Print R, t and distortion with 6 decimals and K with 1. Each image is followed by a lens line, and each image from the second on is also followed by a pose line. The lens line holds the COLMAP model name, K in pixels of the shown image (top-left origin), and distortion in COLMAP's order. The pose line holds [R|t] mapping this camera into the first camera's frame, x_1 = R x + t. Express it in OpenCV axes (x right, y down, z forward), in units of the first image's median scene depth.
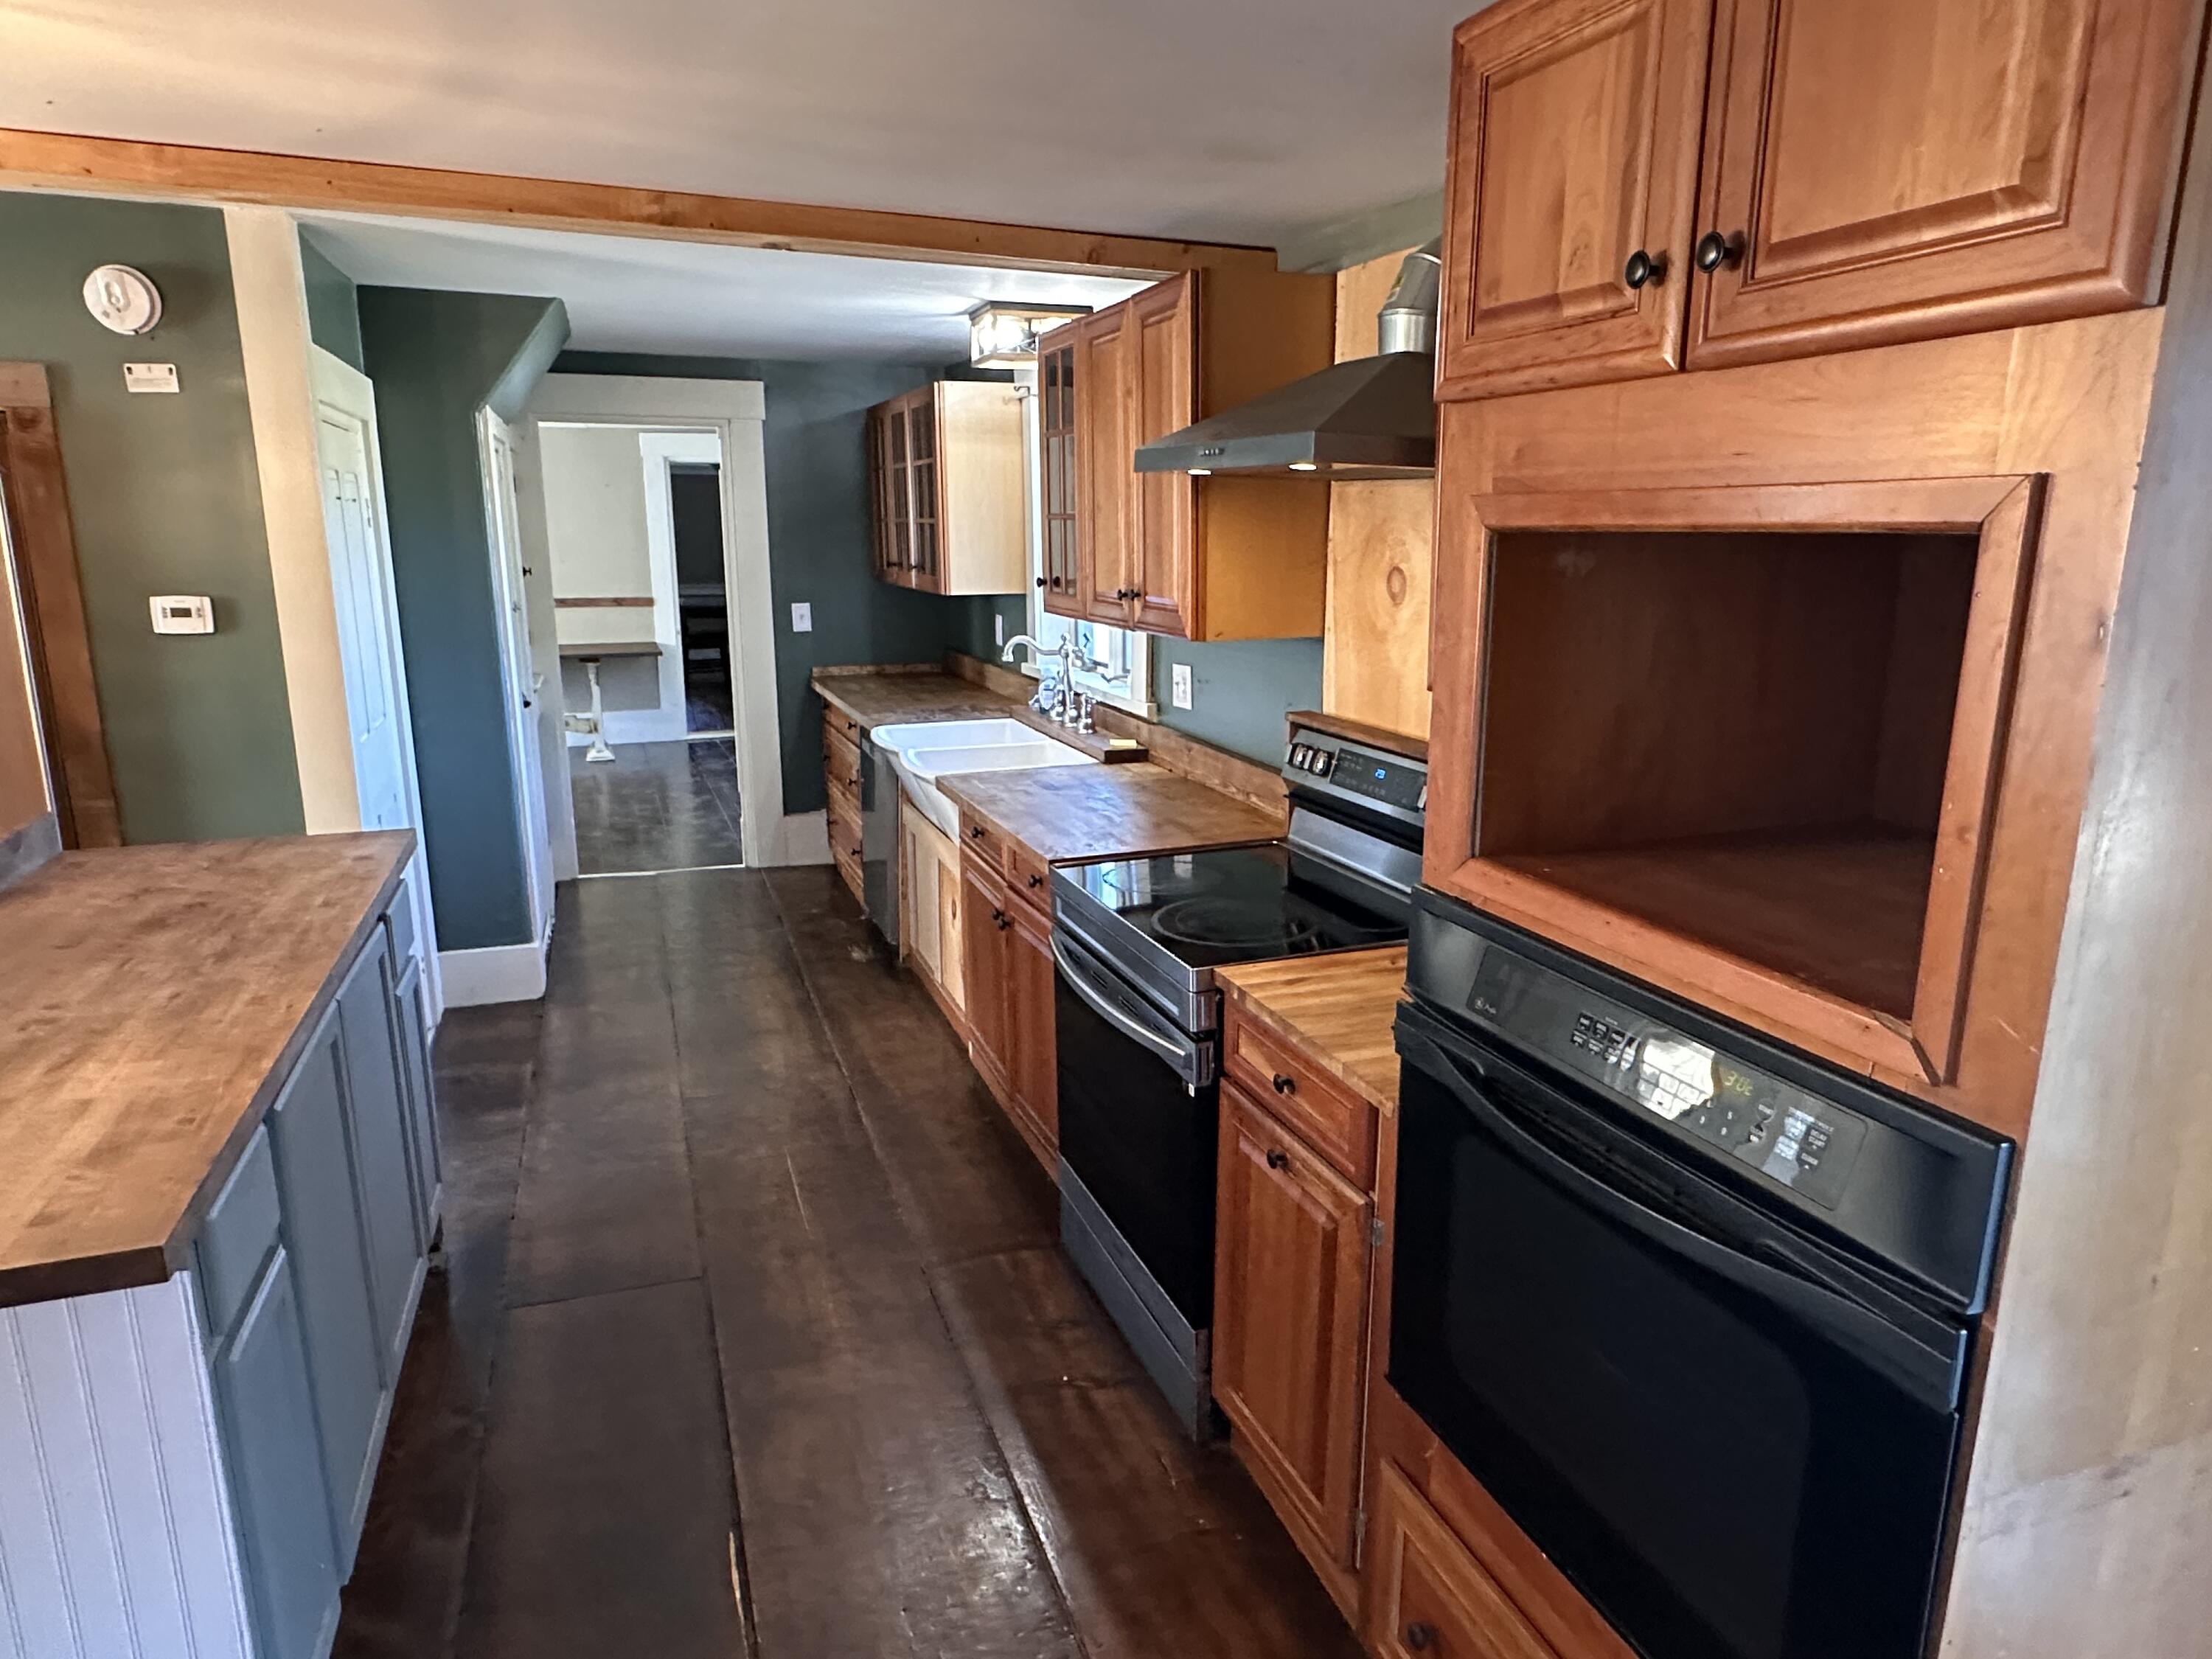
lens RADIAL K [[1349.9, 0, 1115.4], [0, 1349.9, 842.9], [0, 0, 1]] dist [0.005419, -0.002293]
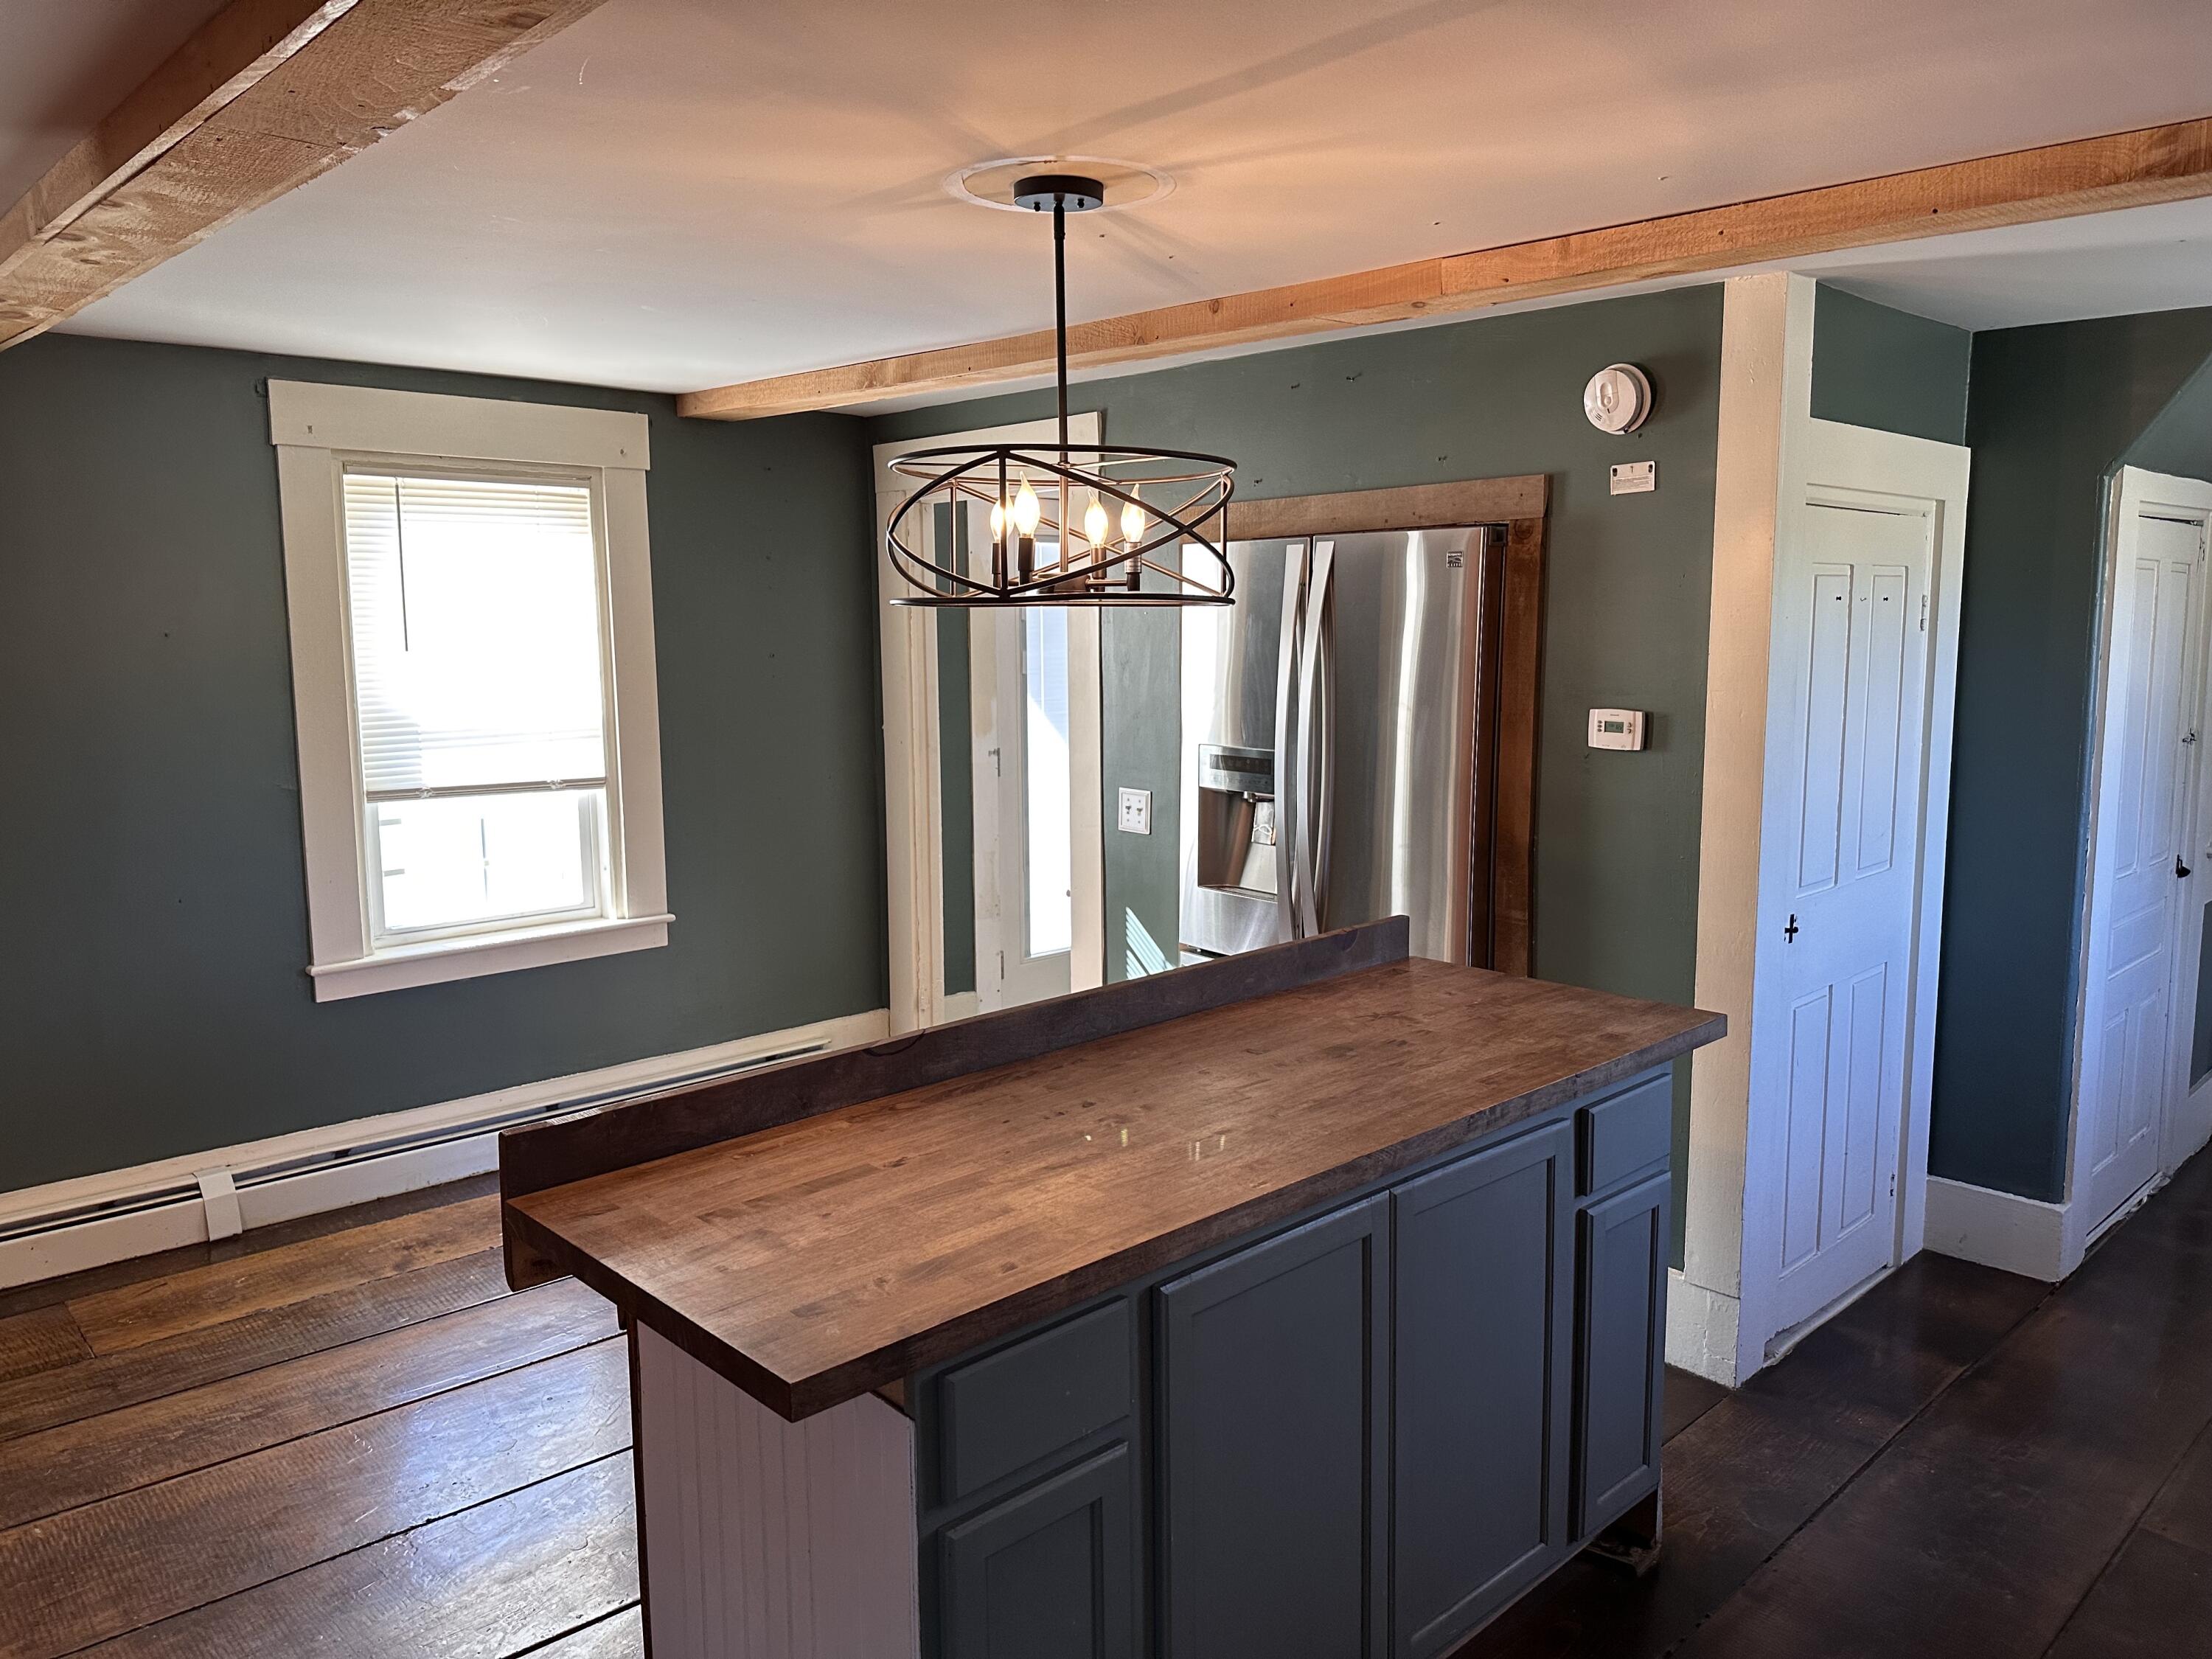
lens RADIAL K [[1558.5, 0, 1115.1], [0, 1558.5, 810.2], [0, 0, 1]] dist [0.042186, -0.062646]
pose [[0.393125, 0.108780, -0.913028, 0.161630], [-0.204172, 0.978515, 0.028671, -0.080459], [0.896530, 0.175143, 0.406889, 0.291297]]
